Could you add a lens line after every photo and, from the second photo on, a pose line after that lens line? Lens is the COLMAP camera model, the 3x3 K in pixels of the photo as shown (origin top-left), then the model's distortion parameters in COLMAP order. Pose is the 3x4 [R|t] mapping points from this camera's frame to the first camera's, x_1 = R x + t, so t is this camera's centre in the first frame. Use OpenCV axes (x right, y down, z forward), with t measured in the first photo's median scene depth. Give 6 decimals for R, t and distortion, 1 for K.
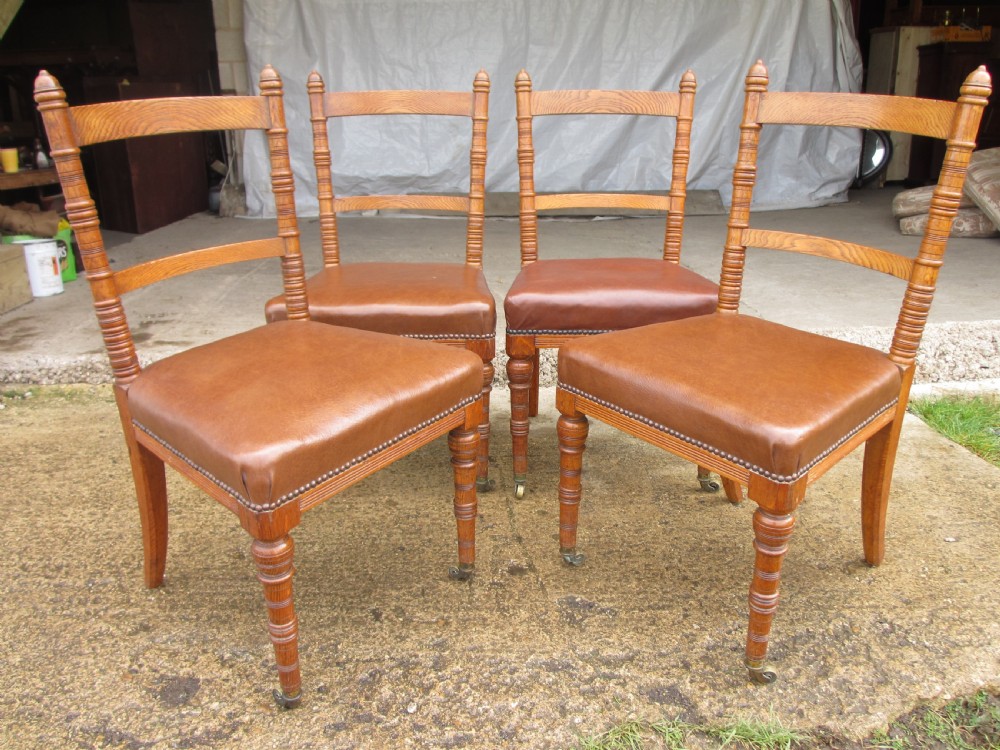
lens RADIAL K [[827.7, 0, 498.2], [0, 827.7, 373.6], [0, 0, 1]] dist [-0.050571, 0.011276]
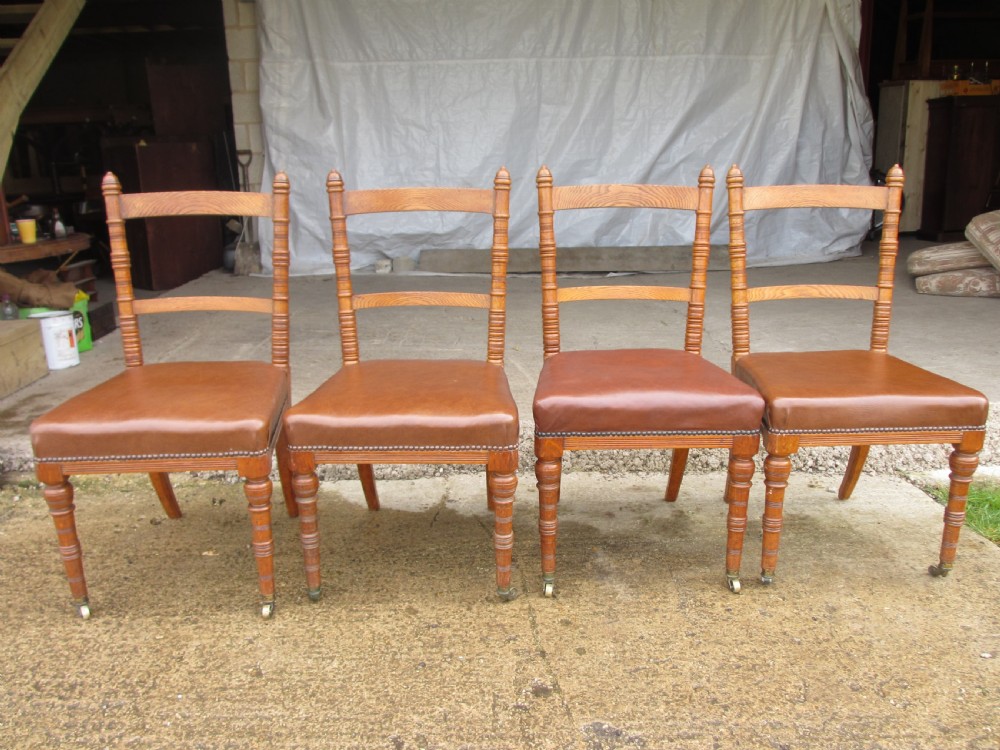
lens RADIAL K [[827.7, 0, 501.7], [0, 827.7, 374.9], [0, 0, 1]] dist [-0.050571, 0.011276]
pose [[0.999948, -0.004241, -0.009278, -0.008313], [0.003826, 0.999010, -0.044317, -0.056736], [0.009457, 0.044279, 0.998974, 0.008396]]
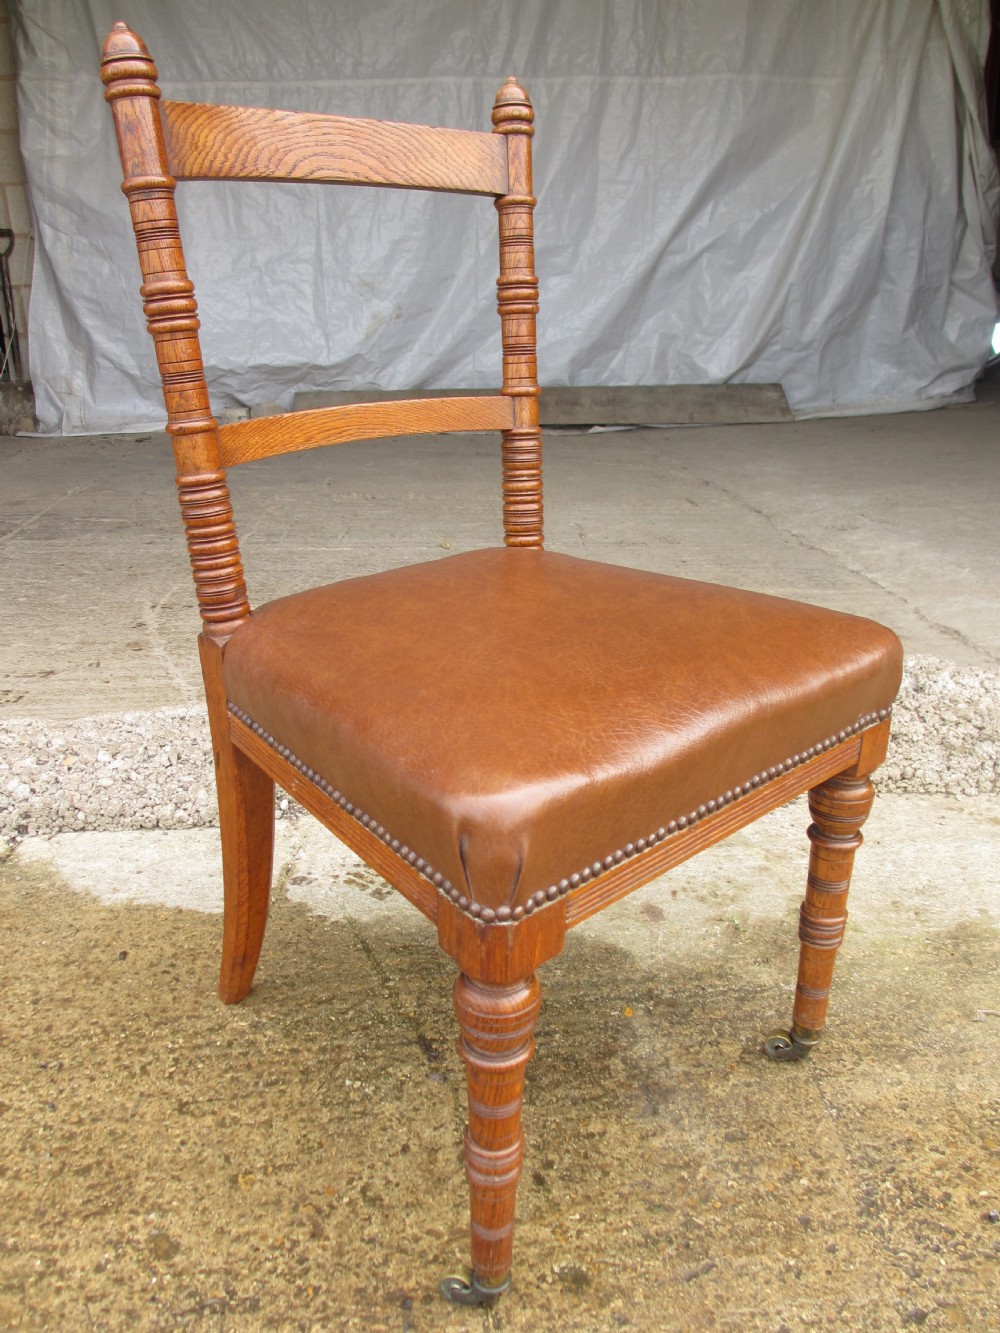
lens RADIAL K [[1103.3, 0, 494.0], [0, 1103.3, 668.6], [0, 0, 1]] dist [-0.050571, 0.011276]
pose [[0.998811, -0.019298, 0.044760, 0.001447], [0.017882, 0.999334, 0.031812, -0.080296], [-0.045344, -0.030973, 0.998491, 0.369018]]
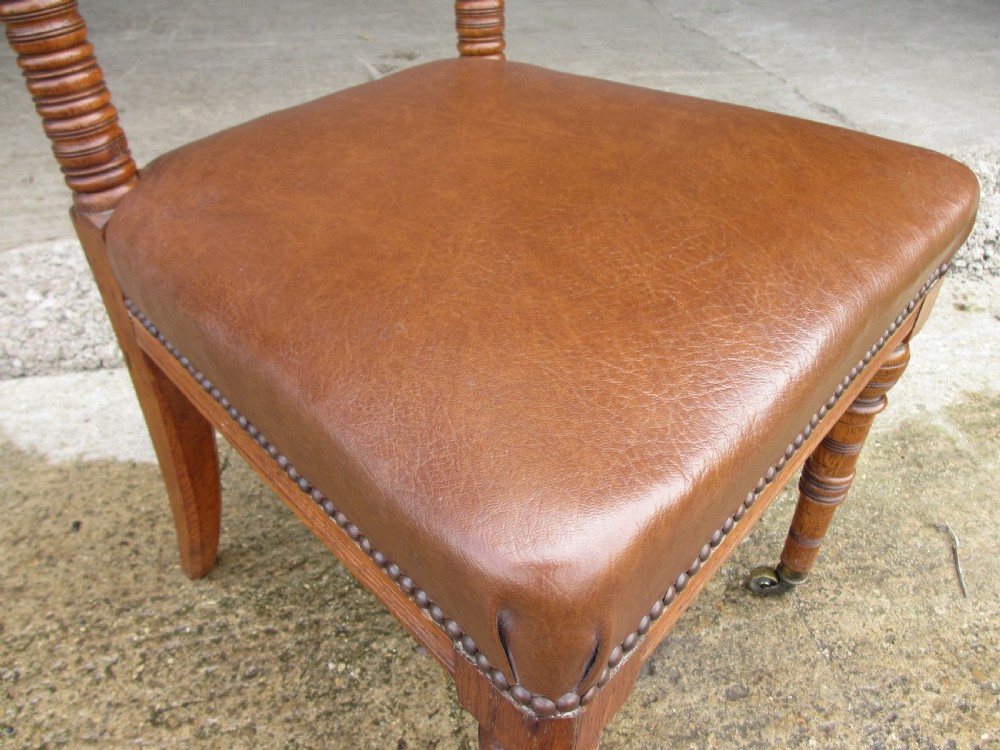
lens RADIAL K [[827.7, 0, 506.3], [0, 827.7, 374.2], [0, 0, 1]] dist [-0.050571, 0.011276]
pose [[0.984541, -0.101648, 0.142644, -0.007772], [0.051271, 0.945957, 0.320212, -0.102078], [-0.167484, -0.307948, 0.936545, 0.524577]]
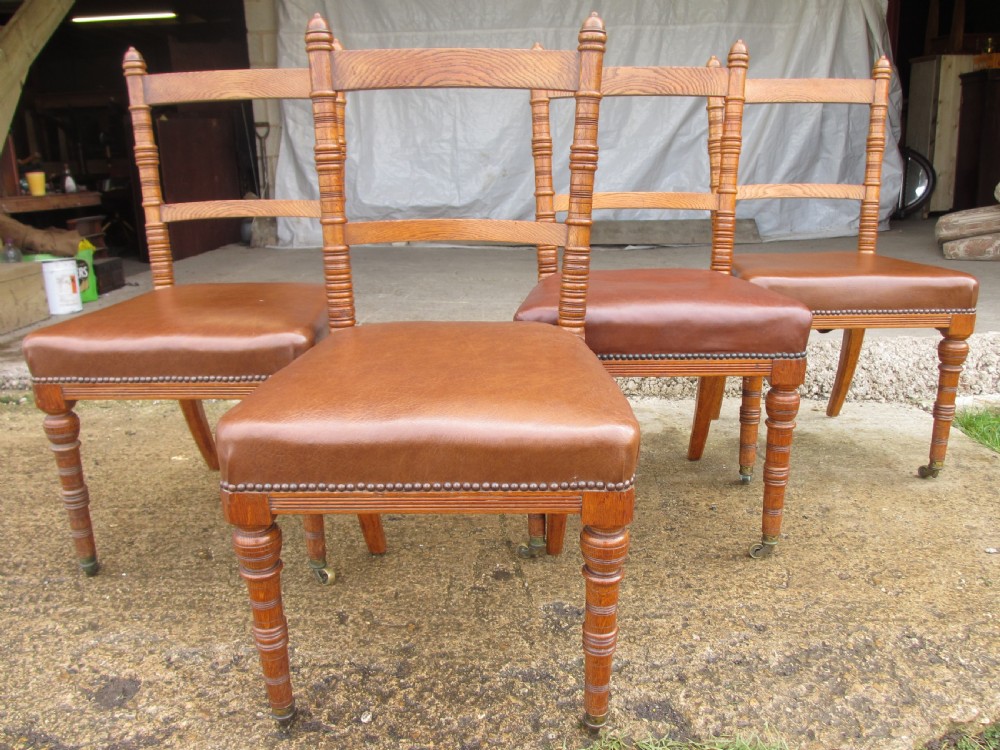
lens RADIAL K [[827.7, 0, 500.3], [0, 827.7, 375.5], [0, 0, 1]] dist [-0.050571, 0.011276]
pose [[0.998743, 0.004489, -0.049918, 0.039970], [-0.007106, 0.998602, -0.052382, 0.040557], [0.049613, 0.052671, 0.997379, 0.049832]]
